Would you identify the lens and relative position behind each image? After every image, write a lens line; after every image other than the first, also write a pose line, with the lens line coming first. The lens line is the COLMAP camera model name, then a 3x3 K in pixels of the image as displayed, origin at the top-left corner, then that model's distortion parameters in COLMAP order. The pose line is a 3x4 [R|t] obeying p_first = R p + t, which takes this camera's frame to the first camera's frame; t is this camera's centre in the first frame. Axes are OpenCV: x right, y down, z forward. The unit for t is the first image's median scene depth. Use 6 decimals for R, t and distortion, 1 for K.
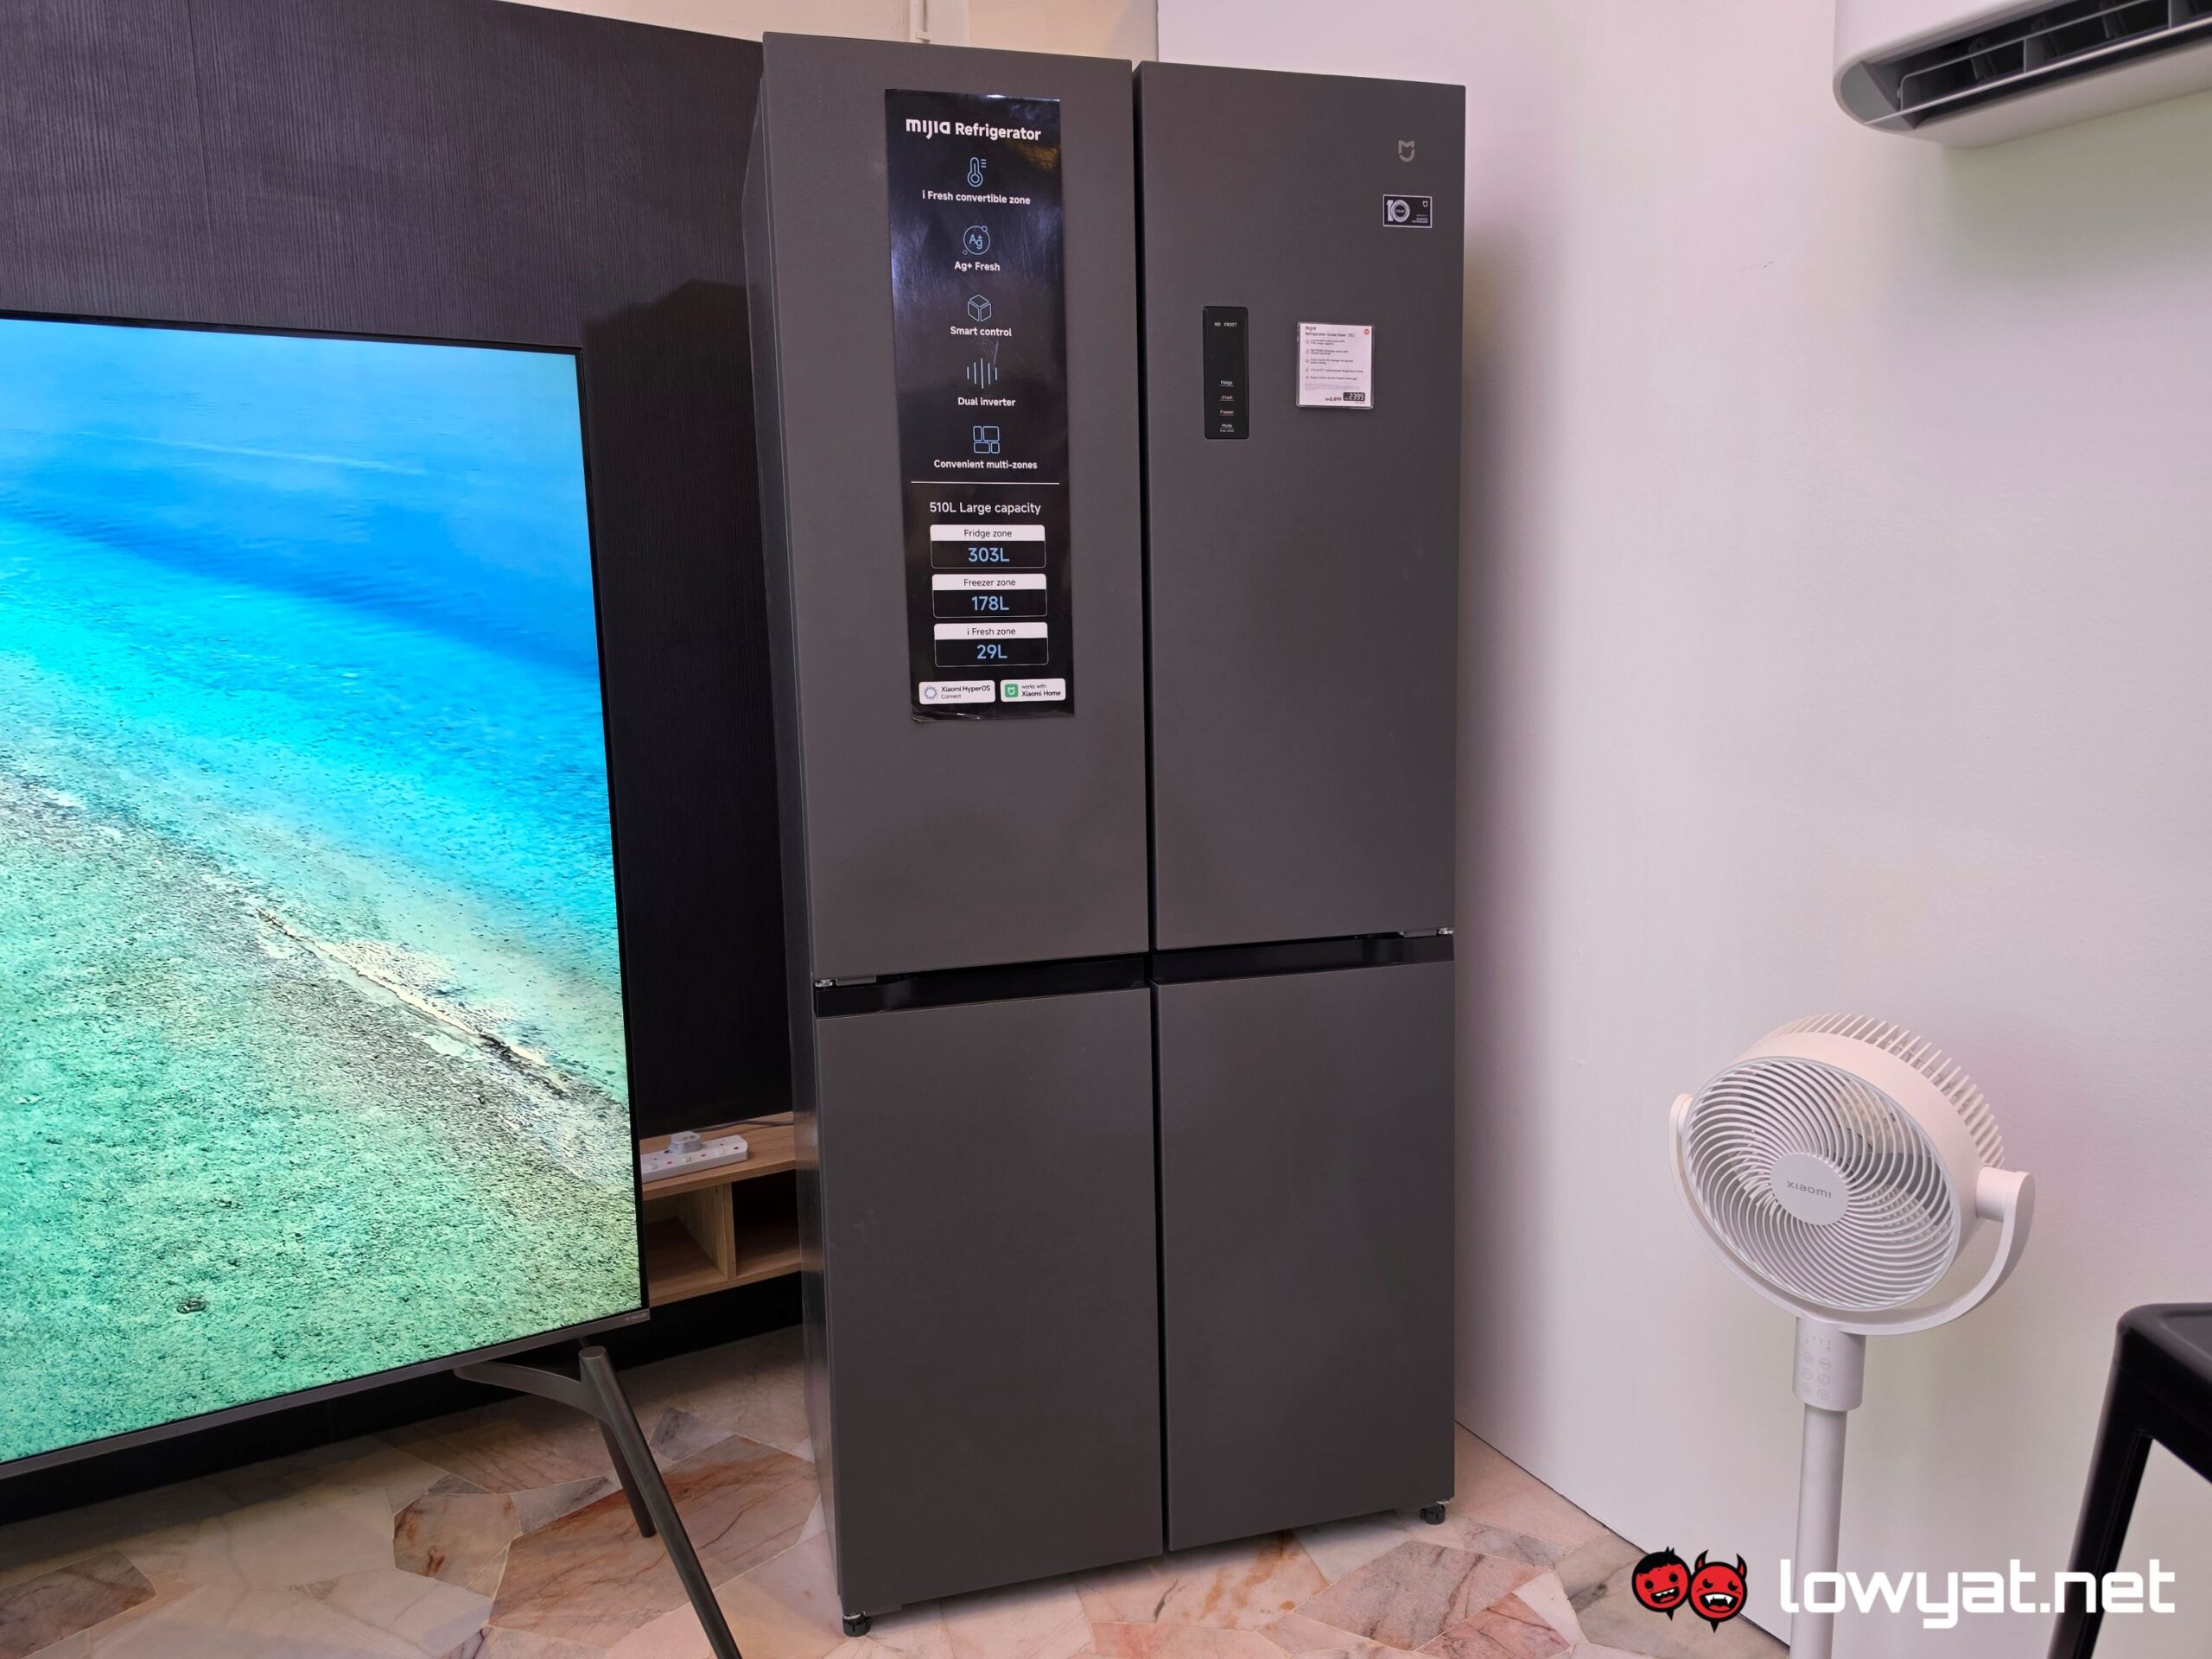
lens RADIAL K [[1564.3, 0, 1106.0], [0, 1564.3, 829.5], [0, 0, 1]] dist [0.073079, -0.058349]
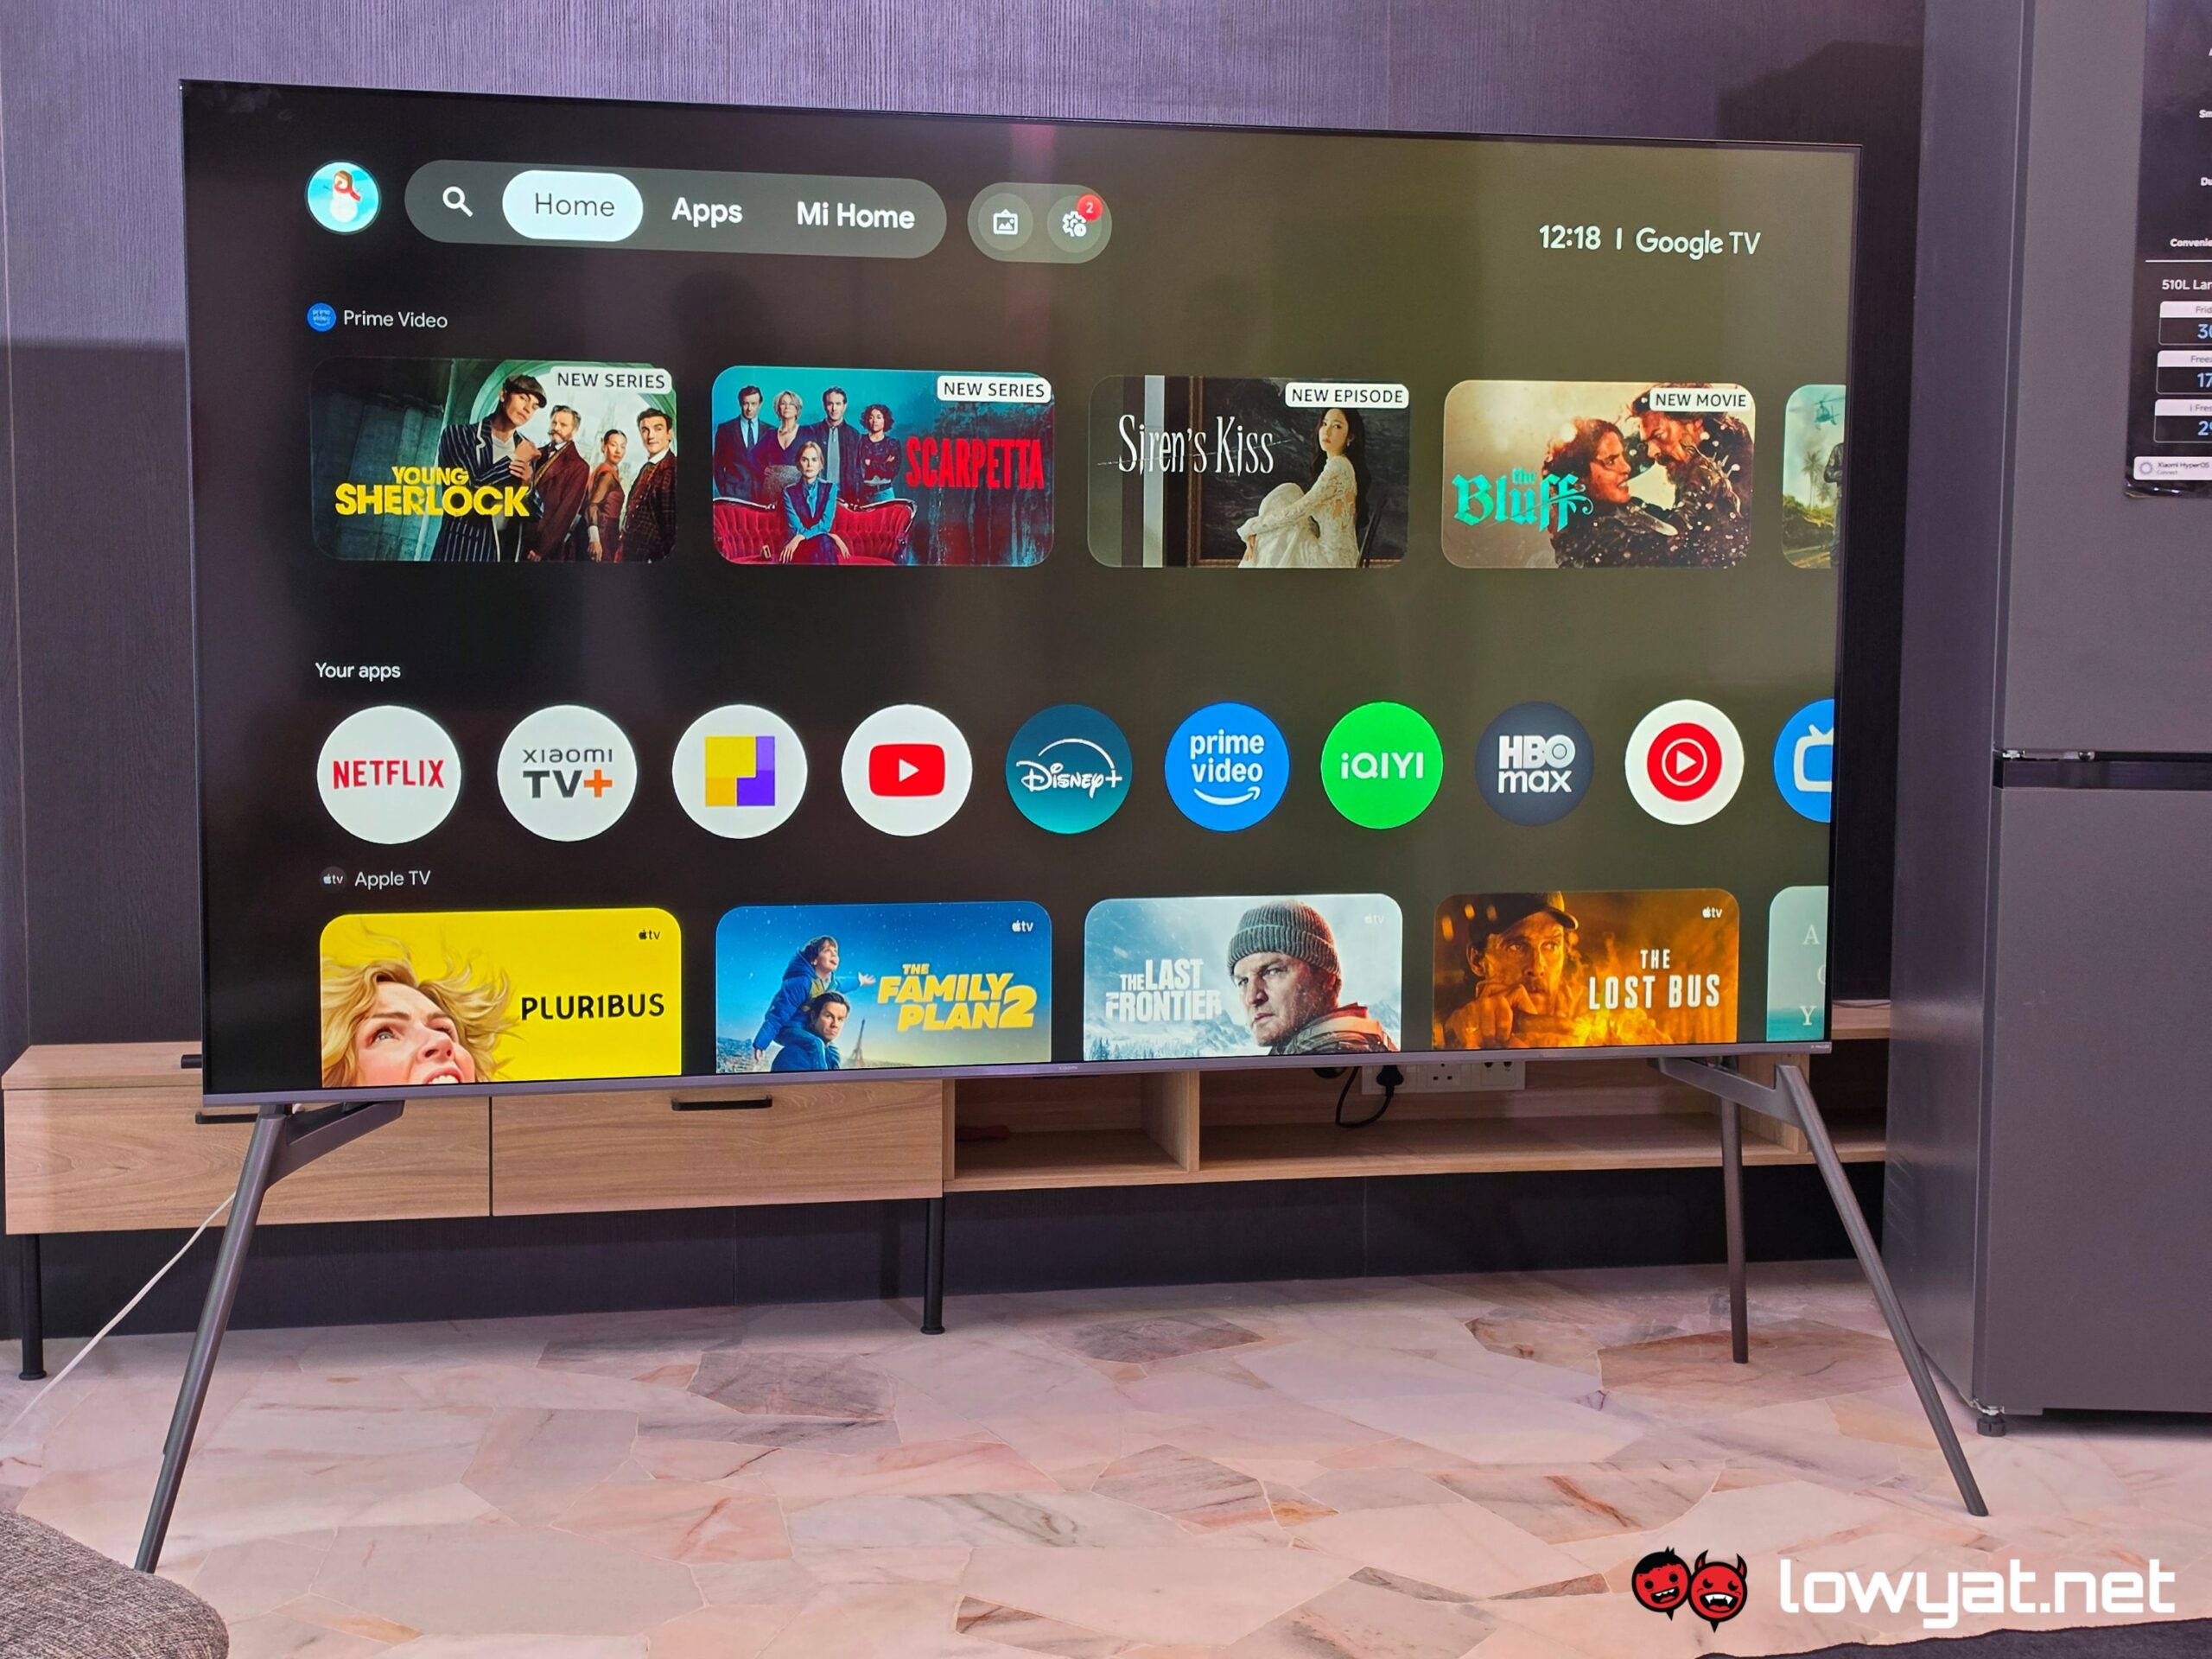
lens RADIAL K [[3150.7, 0, 1106.0], [0, 3150.7, 829.5], [0, 0, 1]] dist [0.132352, -0.140493]
pose [[0.955785, 0.060406, -0.287796, -0.146046], [-0.072780, 0.996819, -0.032485, 0.258284], [0.284918, 0.051995, 0.957141, -1.135684]]
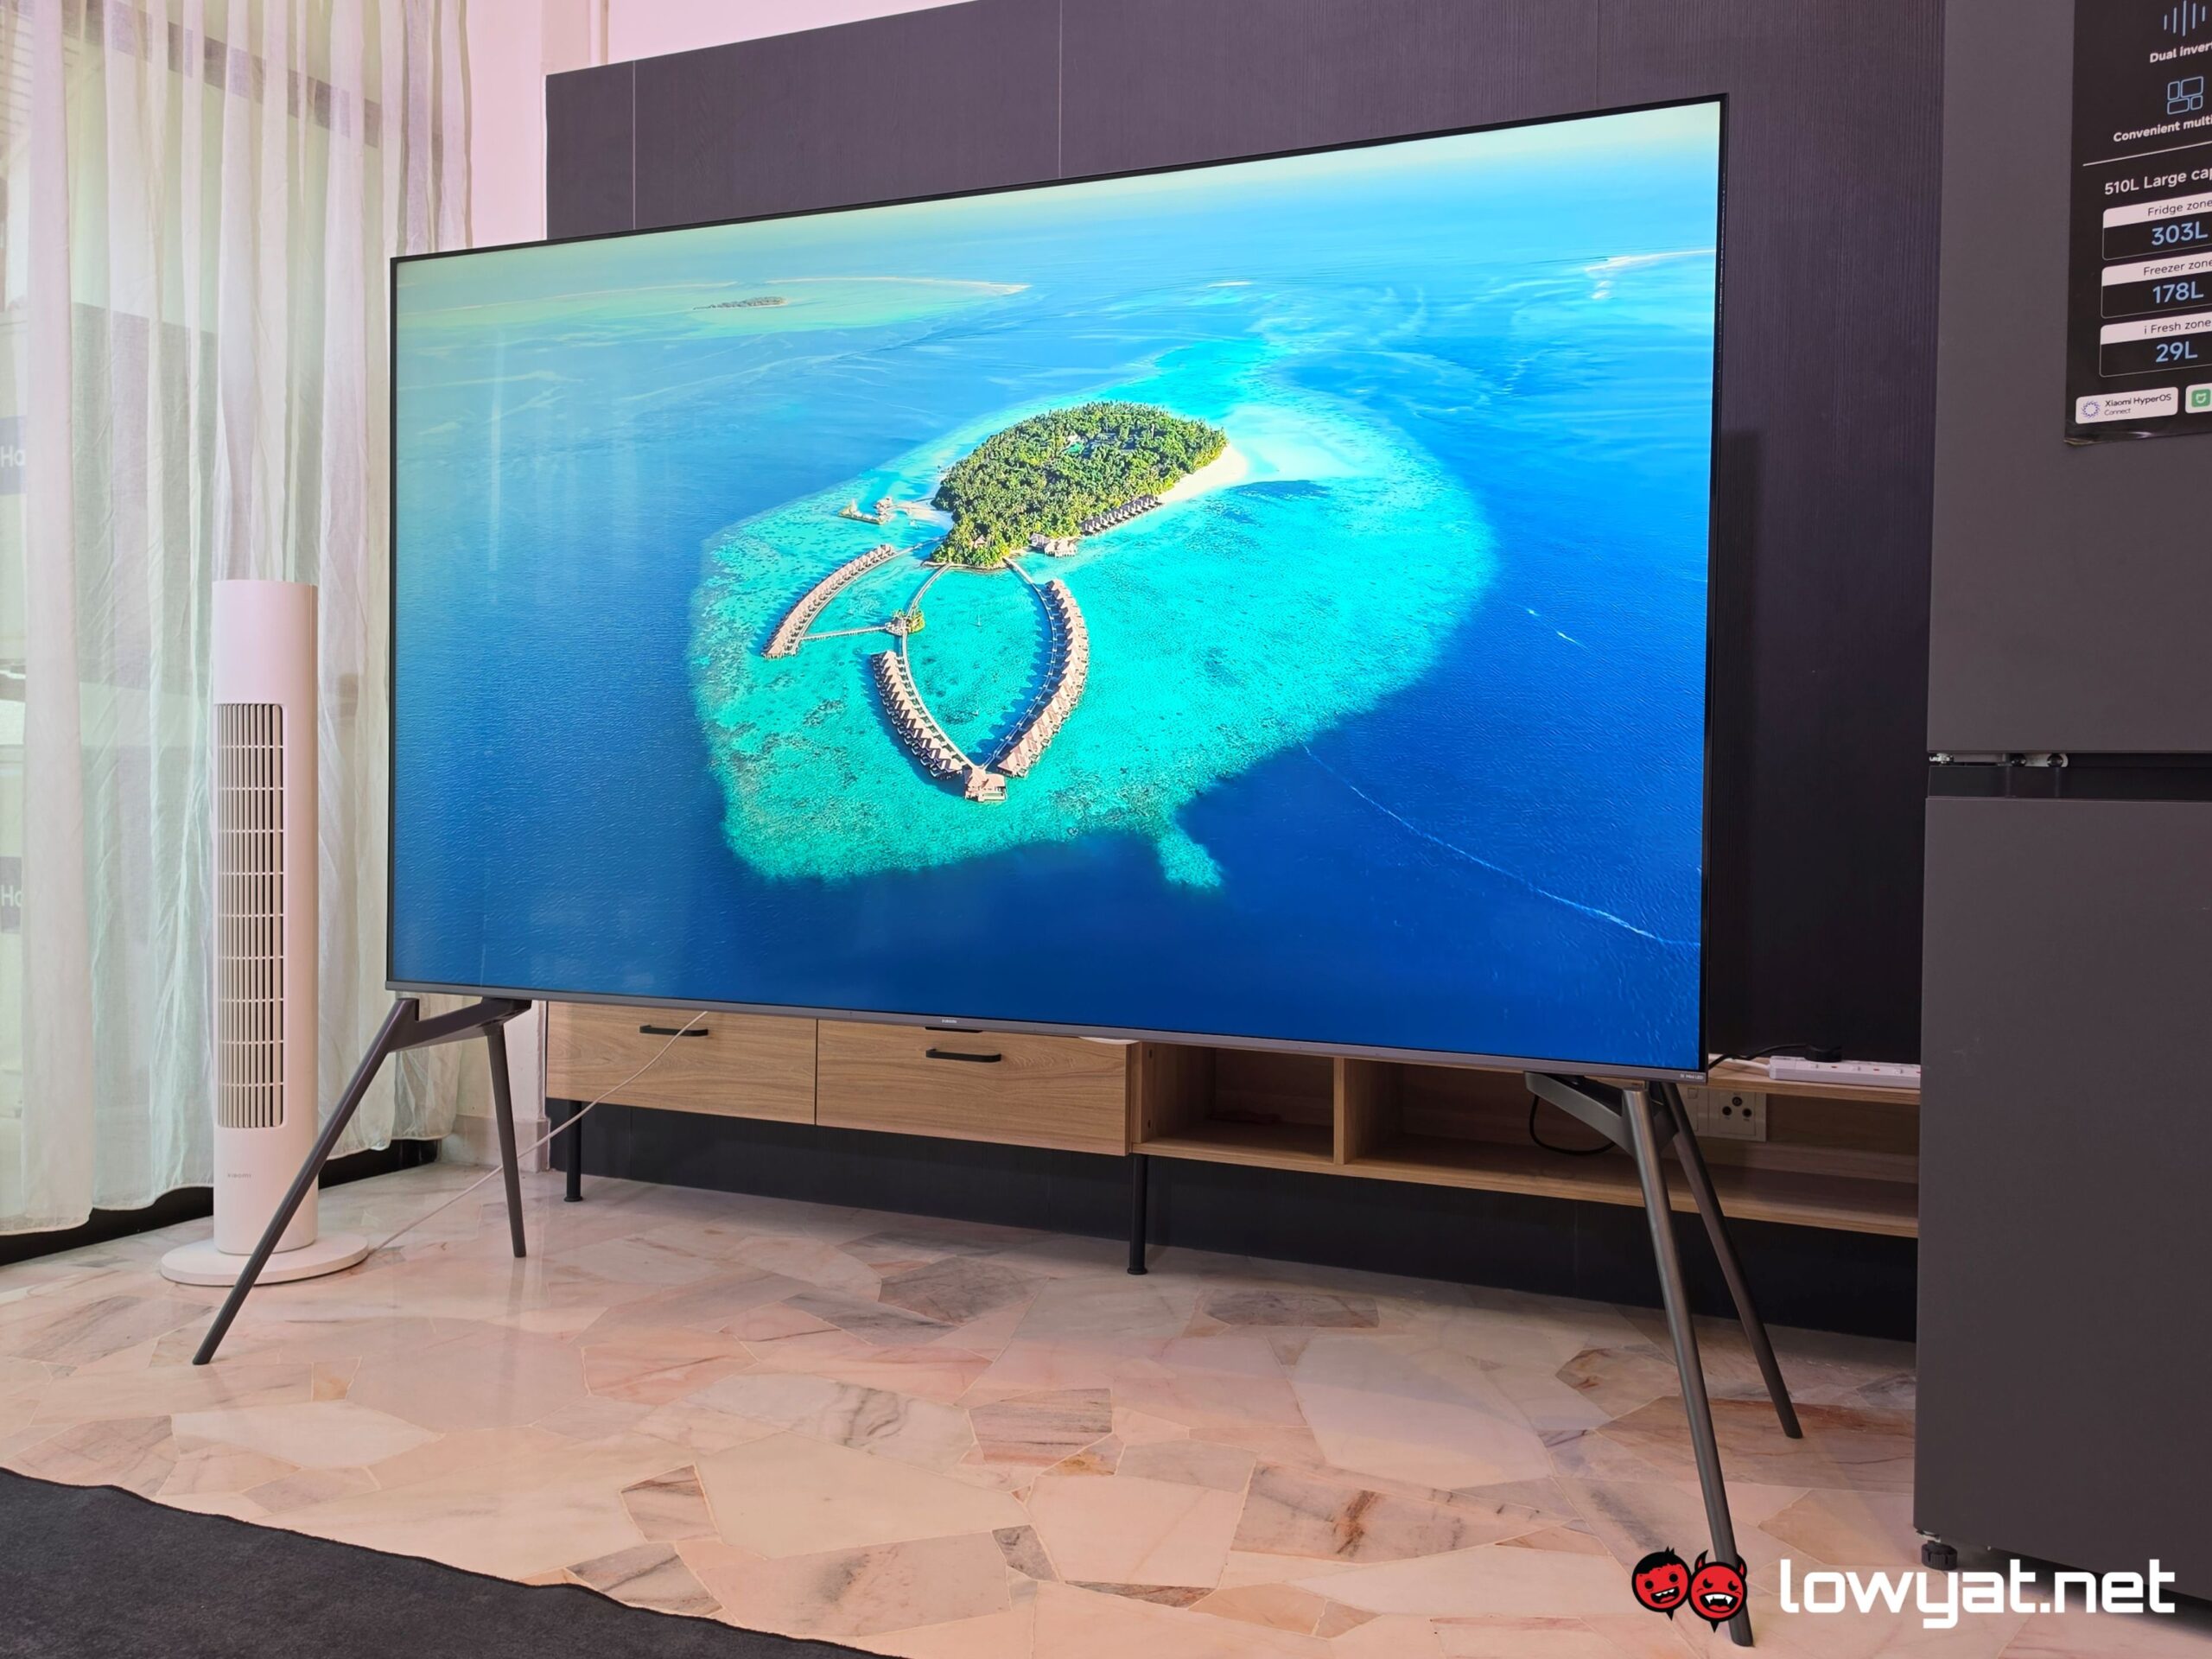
lens RADIAL K [[1947.2, 0, 1105.9], [0, 1947.2, 791.8], [0, 0, 1]] dist [0.107887, -0.129666]
pose [[0.584843, 0.035137, -0.810385, 0.445103], [-0.144293, 0.987634, -0.061311, 0.254058], [0.798209, 0.152790, 0.582681, -0.002291]]
